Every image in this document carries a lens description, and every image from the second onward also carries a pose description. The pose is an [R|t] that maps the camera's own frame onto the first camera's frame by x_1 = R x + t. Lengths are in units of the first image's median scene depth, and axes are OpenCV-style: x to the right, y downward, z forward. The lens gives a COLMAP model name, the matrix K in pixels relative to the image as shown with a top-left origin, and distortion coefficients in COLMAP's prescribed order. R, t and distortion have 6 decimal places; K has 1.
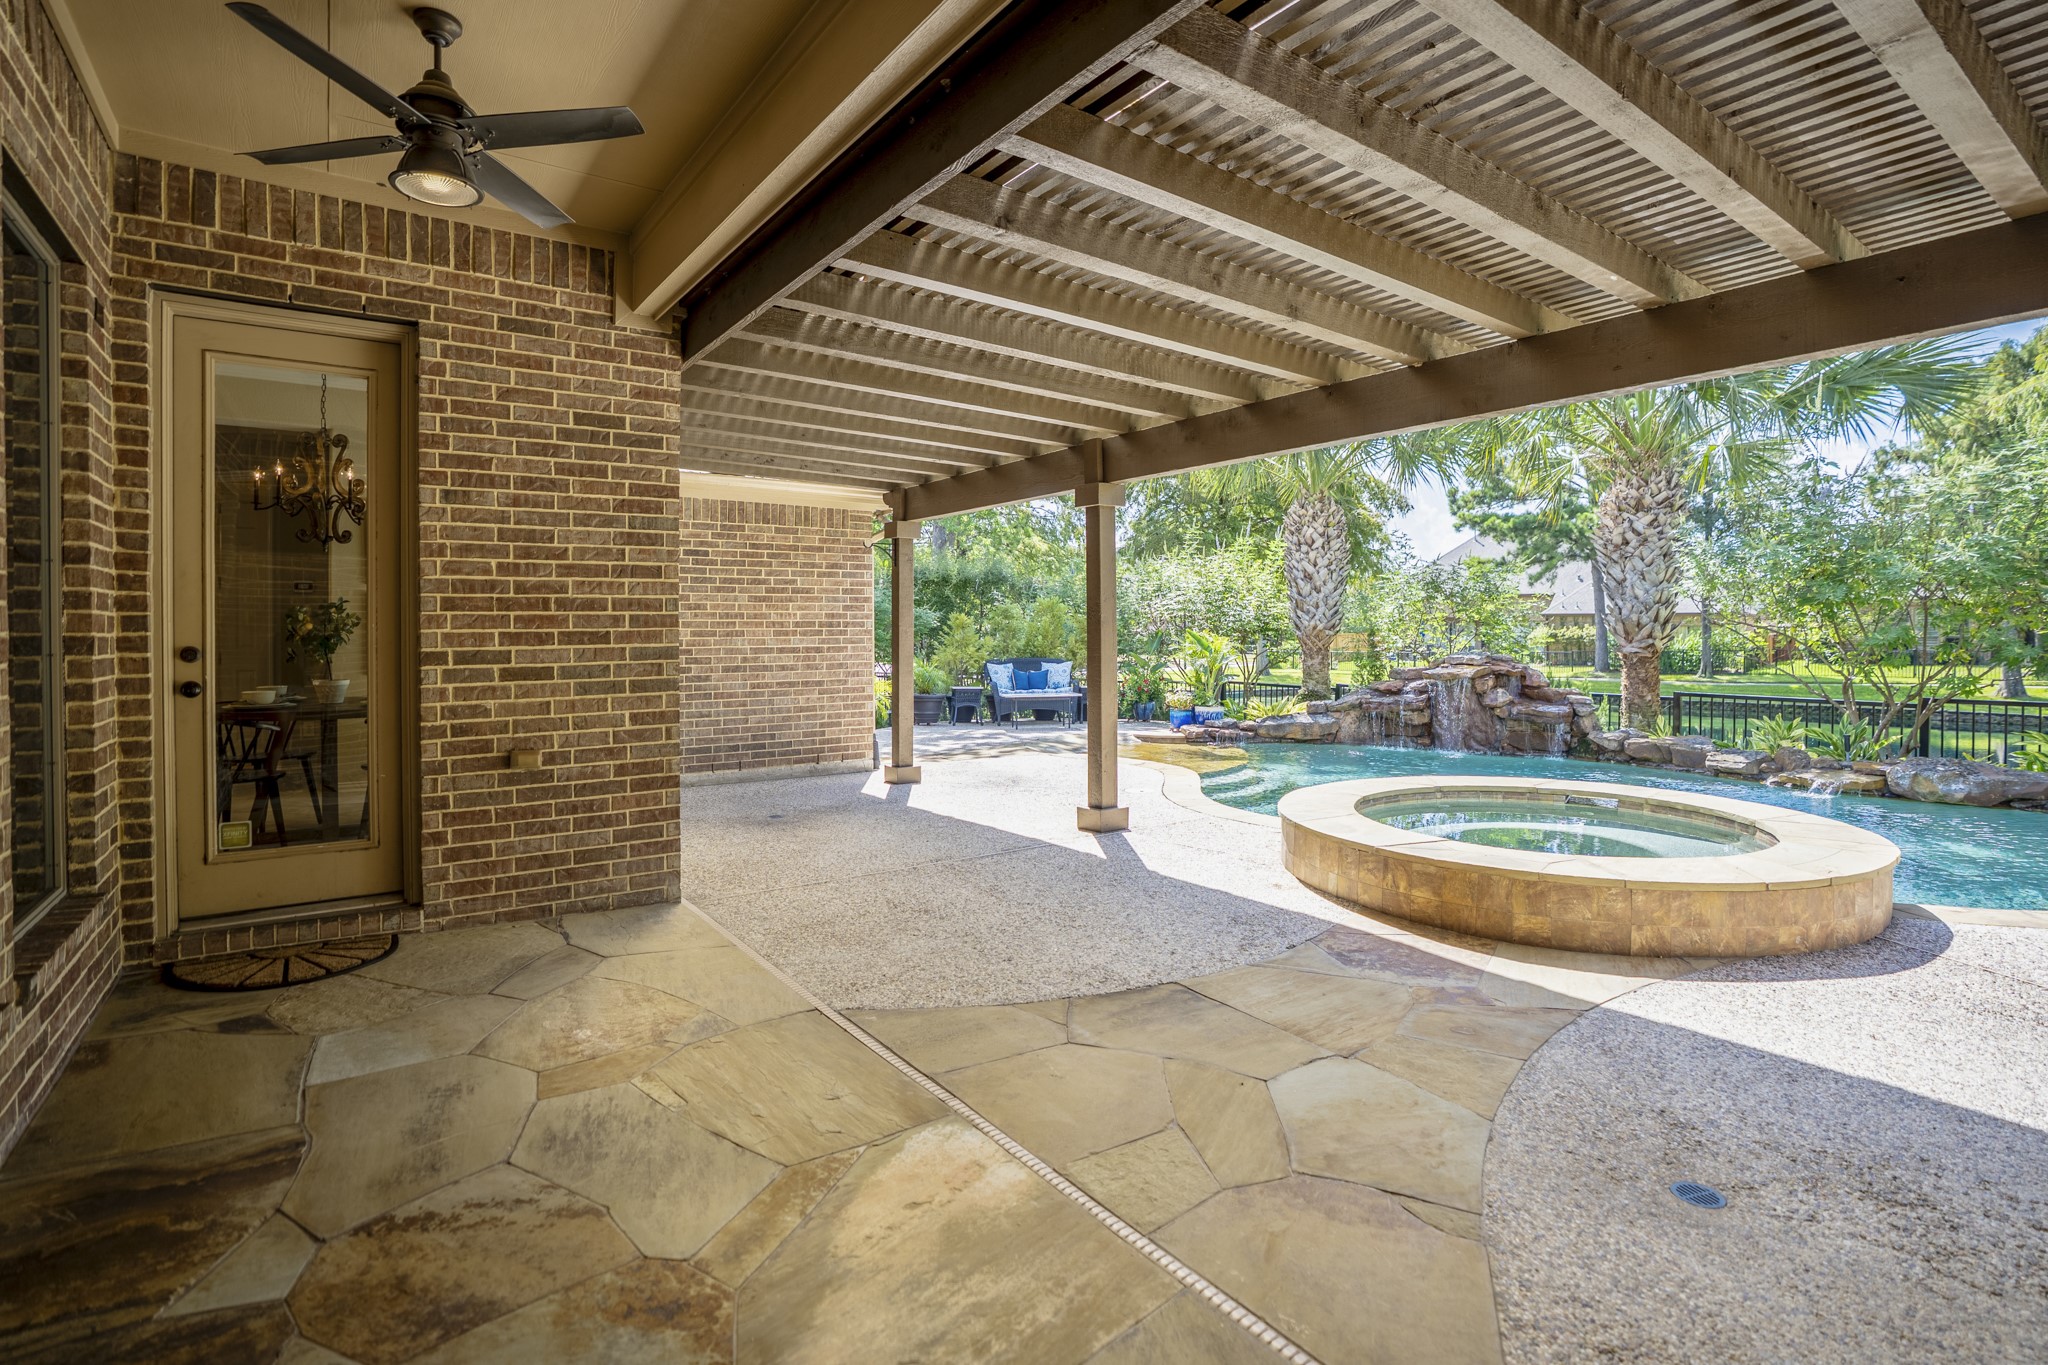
lens RADIAL K [[951.8, 0, 1005.9], [0, 951.8, 630.0], [0, 0, 1]] dist [-0.048949, 0.008040]
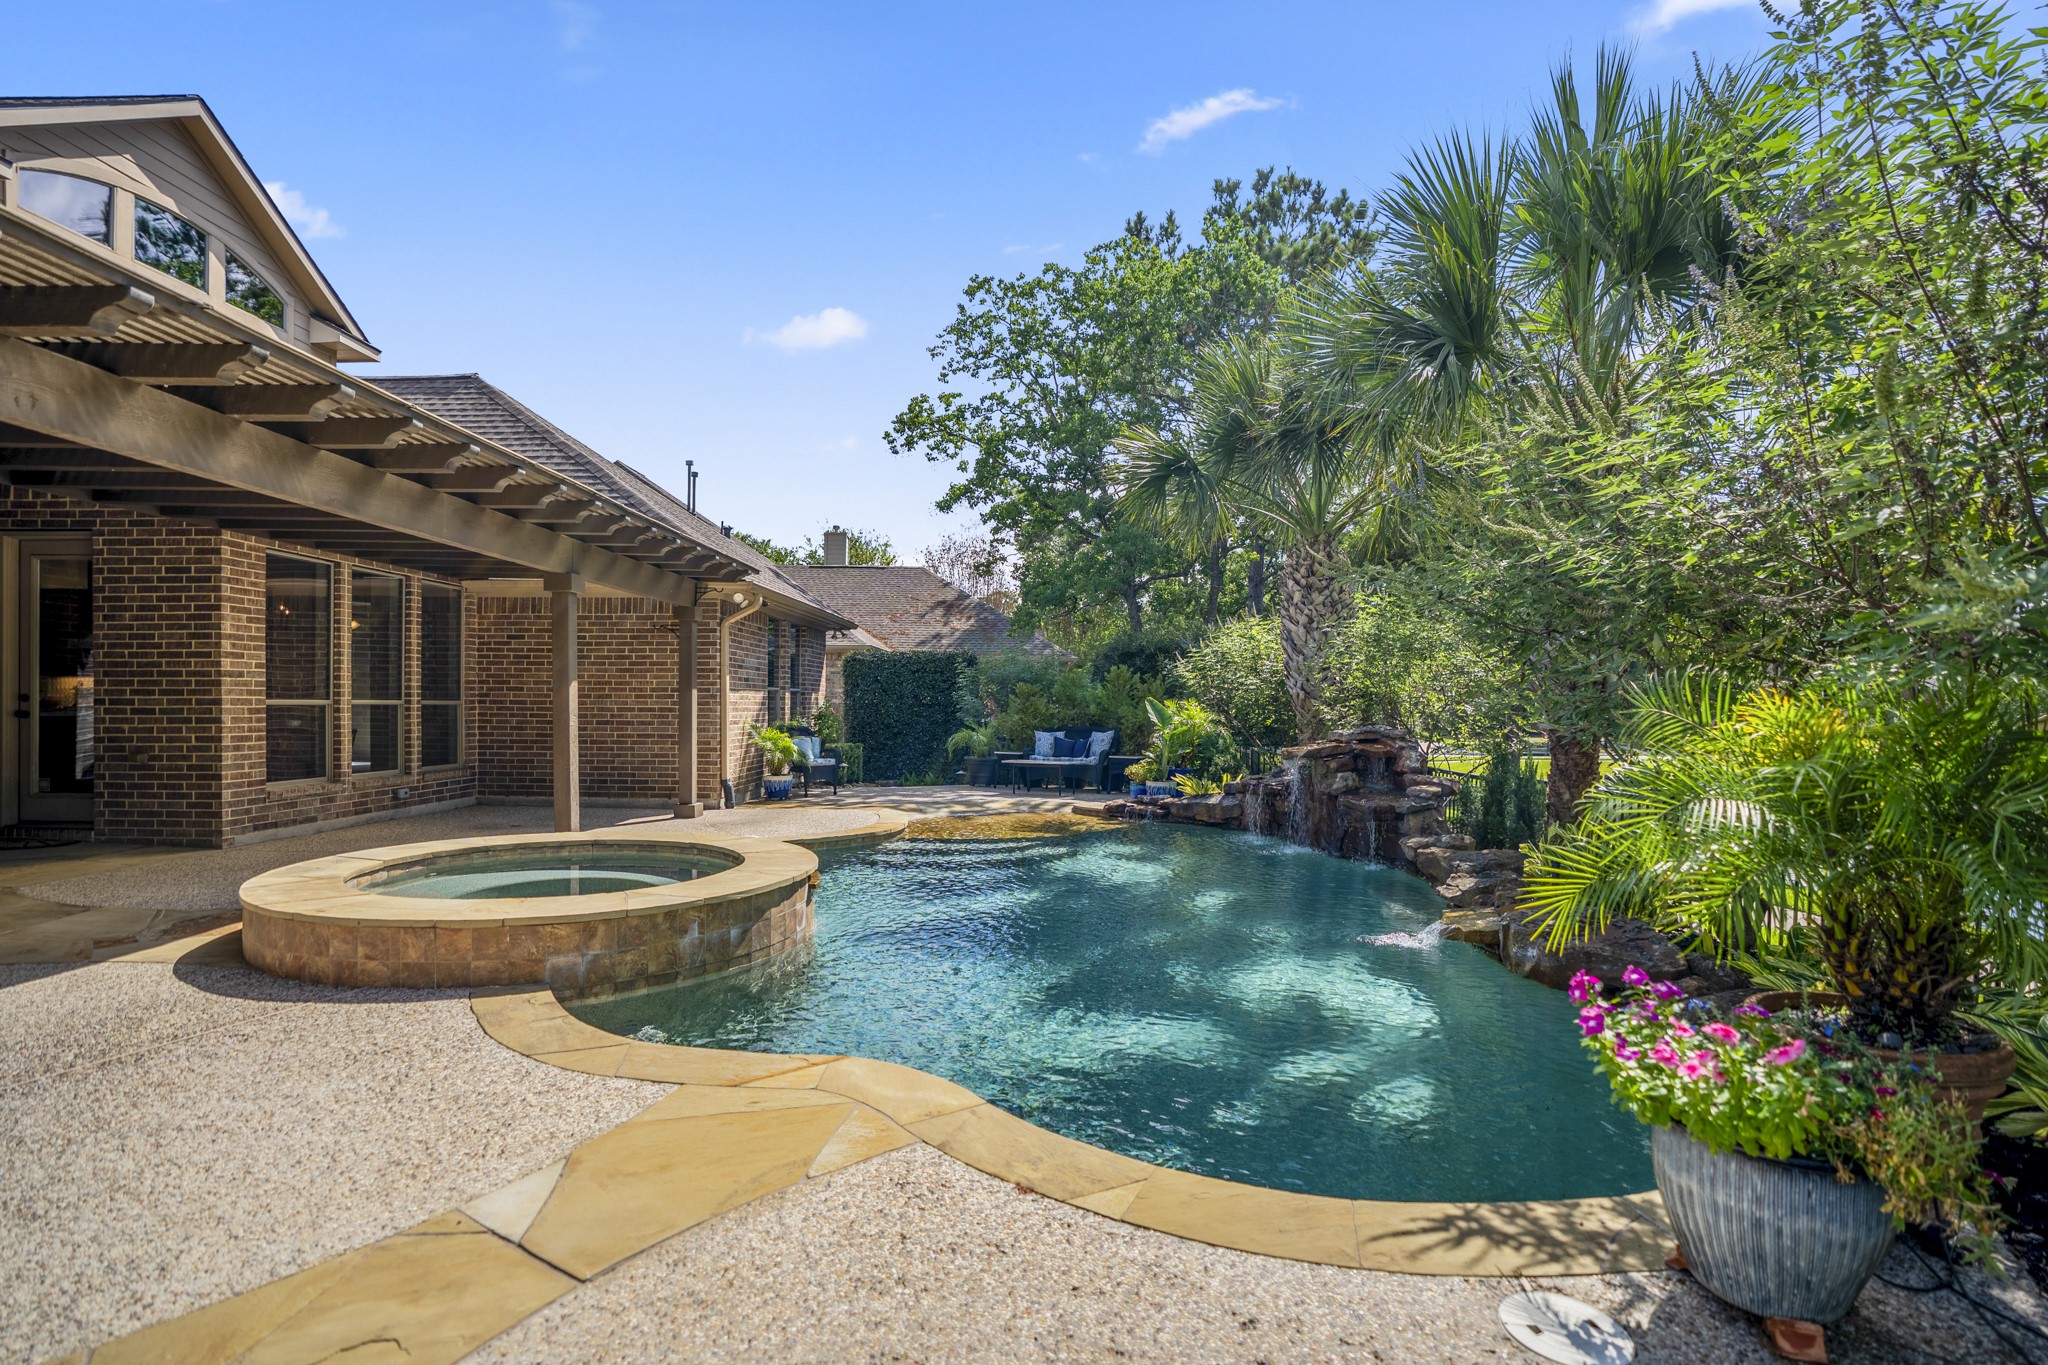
lens RADIAL K [[951.8, 0, 1057.2], [0, 951.8, 713.8], [0, 0, 1]] dist [-0.048949, 0.008040]
pose [[0.831581, 0.015348, -0.555192, 1.881060], [-0.009648, 0.999866, 0.013190, 0.009770], [0.555320, -0.005612, 0.831618, 0.478973]]
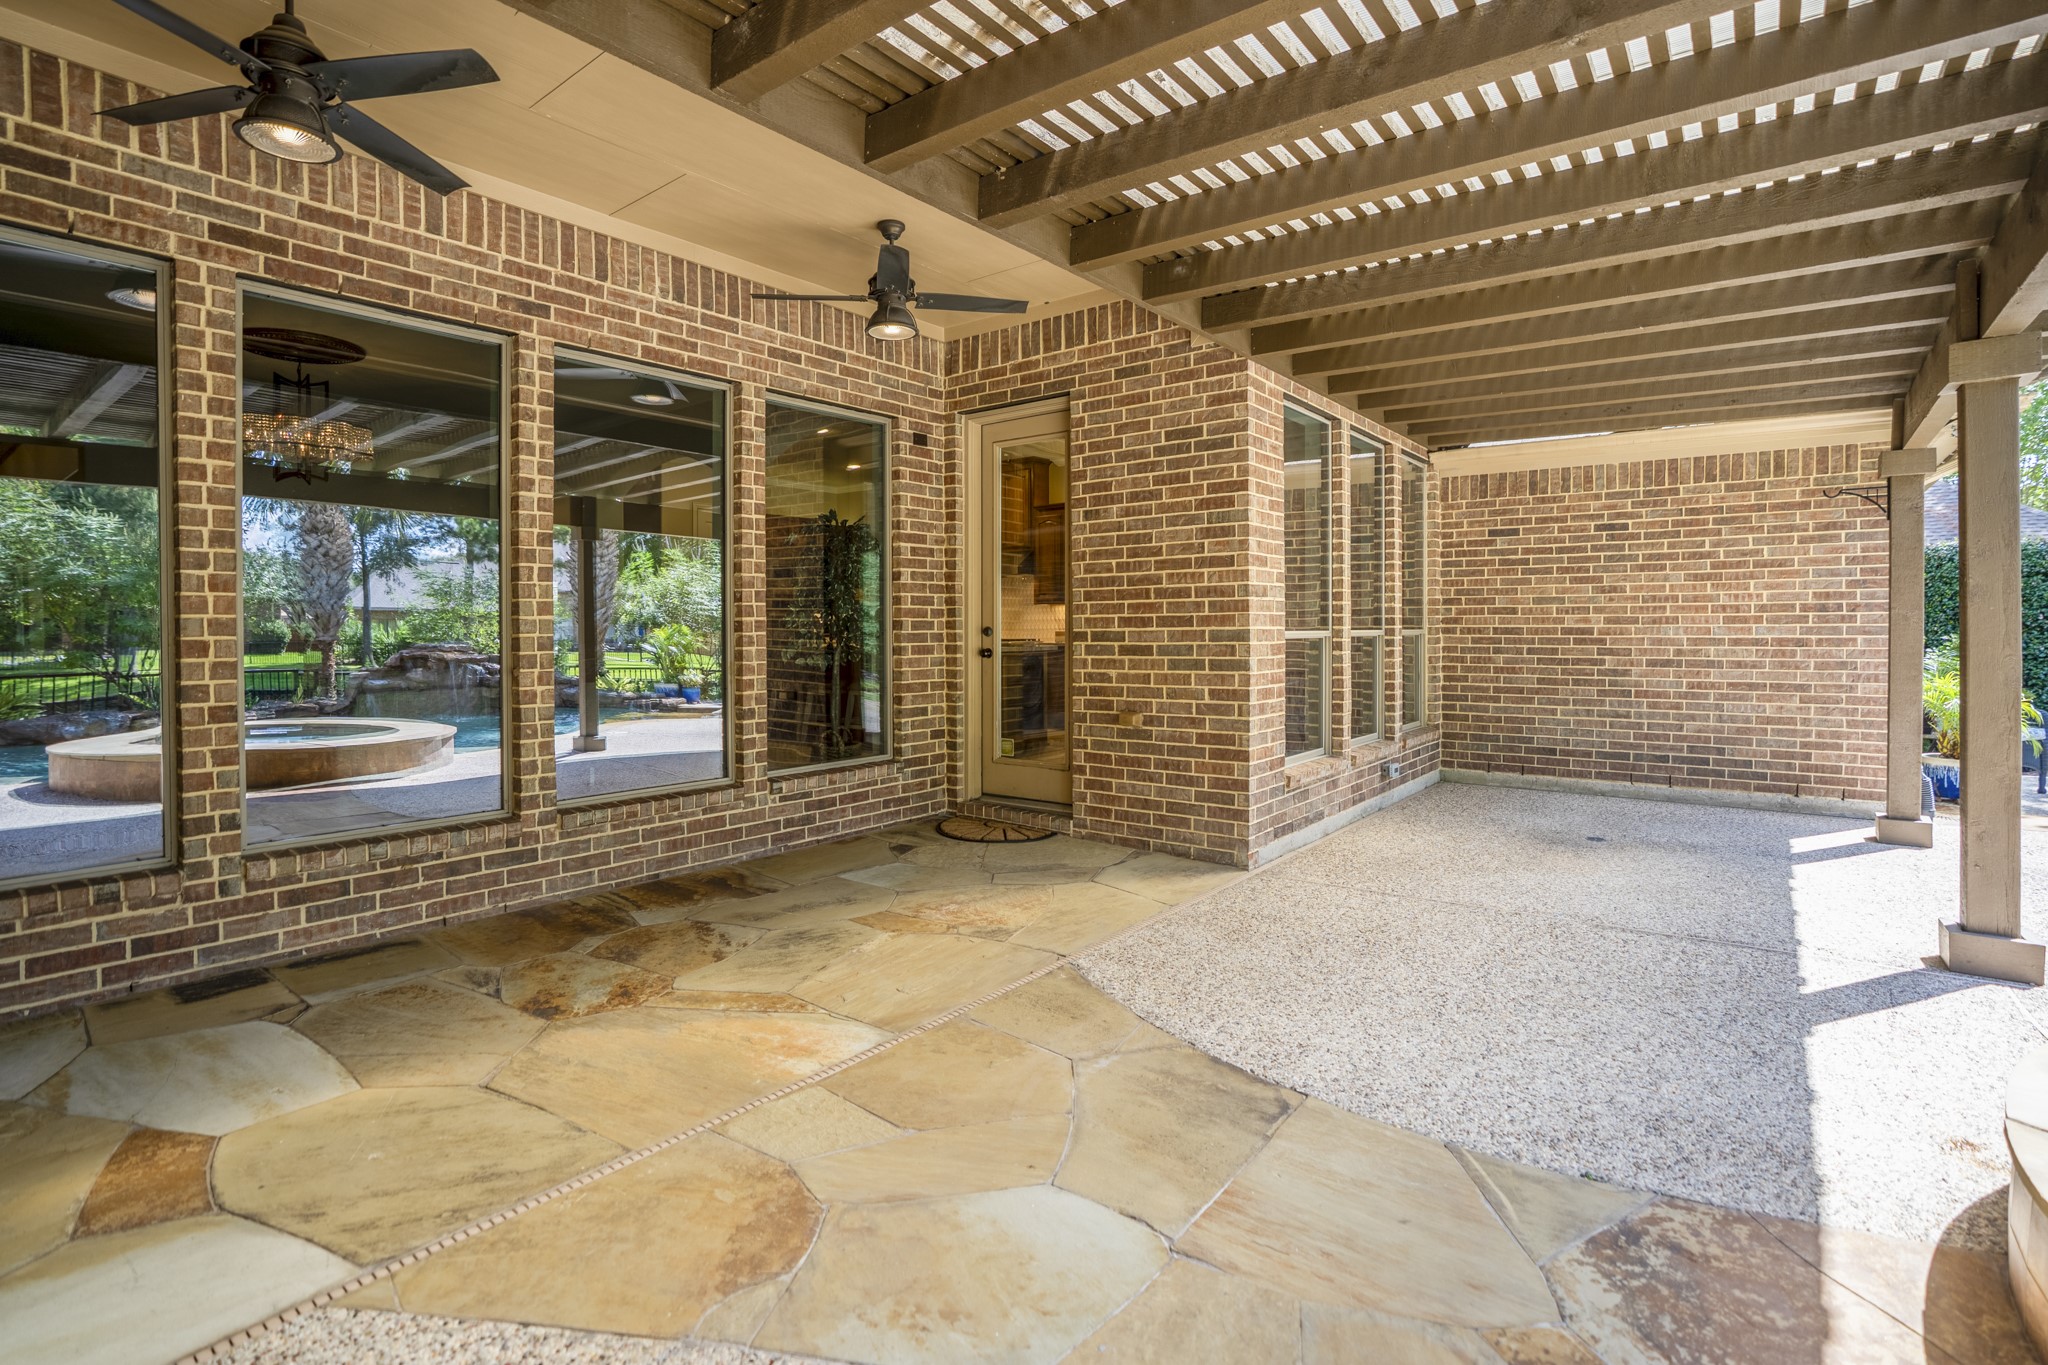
lens RADIAL K [[951.8, 0, 1047.1], [0, 951.8, 635.5], [0, 0, 1]] dist [-0.048949, 0.008040]
pose [[0.326497, 0.011118, -0.945133, 0.608657], [0.002852, 0.999915, 0.012748, 0.010045], [0.945194, -0.006857, 0.326438, 0.453497]]
